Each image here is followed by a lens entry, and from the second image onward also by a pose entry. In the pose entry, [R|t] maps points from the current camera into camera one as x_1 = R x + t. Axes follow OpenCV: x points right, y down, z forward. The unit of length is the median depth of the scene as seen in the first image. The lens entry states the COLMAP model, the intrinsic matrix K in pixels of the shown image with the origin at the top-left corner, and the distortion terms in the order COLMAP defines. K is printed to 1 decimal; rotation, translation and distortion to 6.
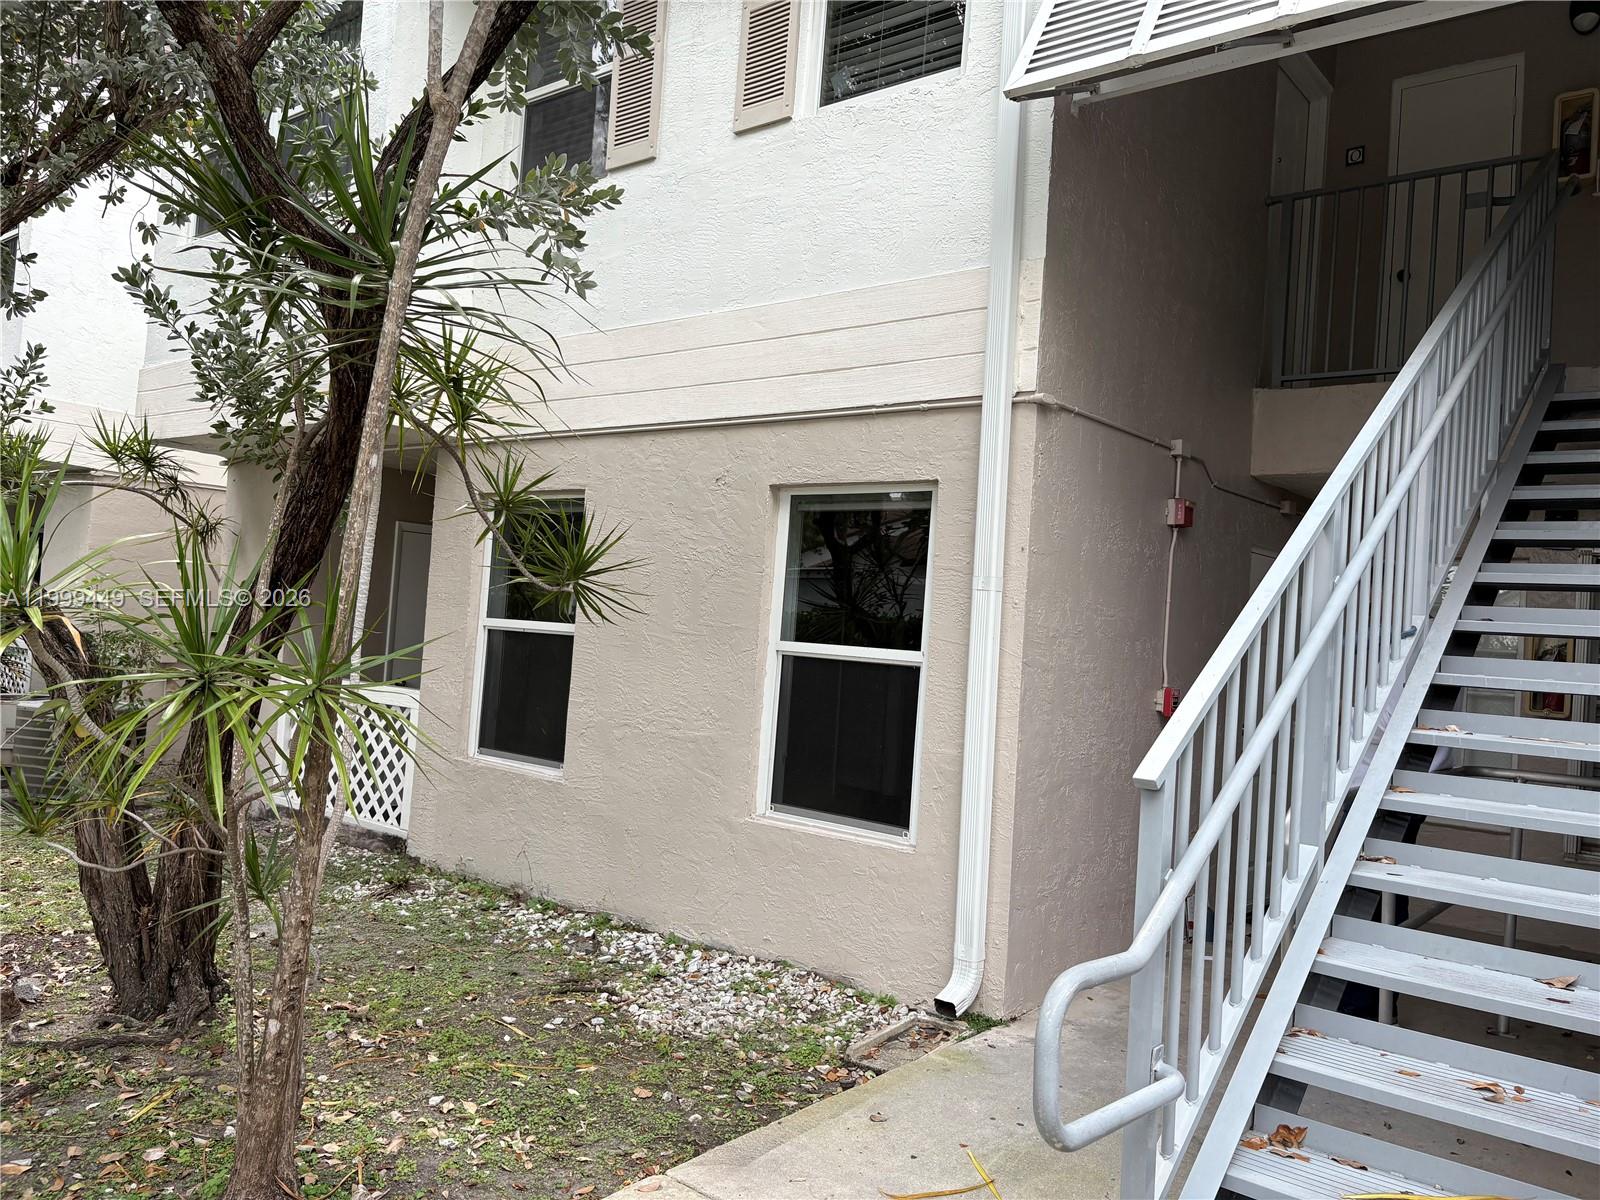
lens RADIAL K [[1216.2, 0, 806.6], [0, 1216.2, 600.5], [0, 0, 1]] dist [0.024994, -0.000160]
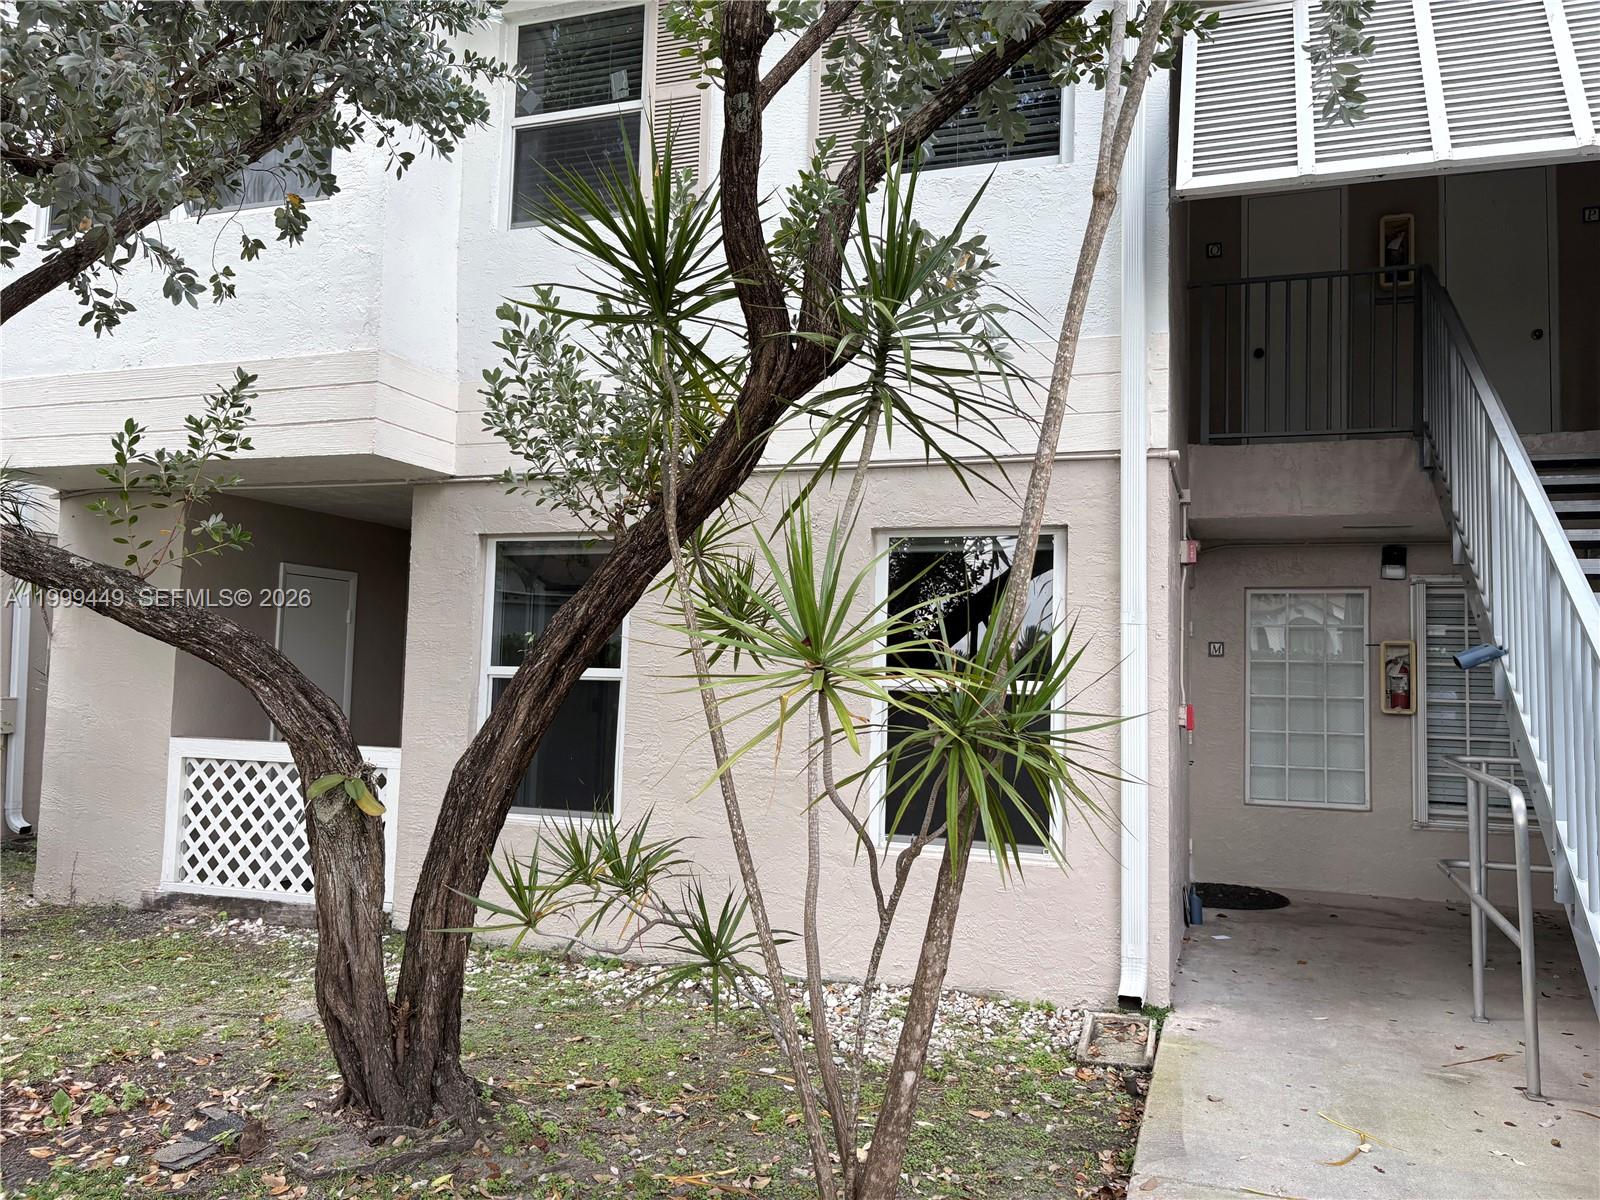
lens RADIAL K [[1216.2, 0, 806.6], [0, 1216.2, 600.5], [0, 0, 1]] dist [0.024994, -0.000160]
pose [[0.940350, -0.019157, 0.339670, -0.531881], [0.027602, 0.999418, -0.020047, -0.016442], [-0.339088, 0.028227, 0.940331, 0.047787]]
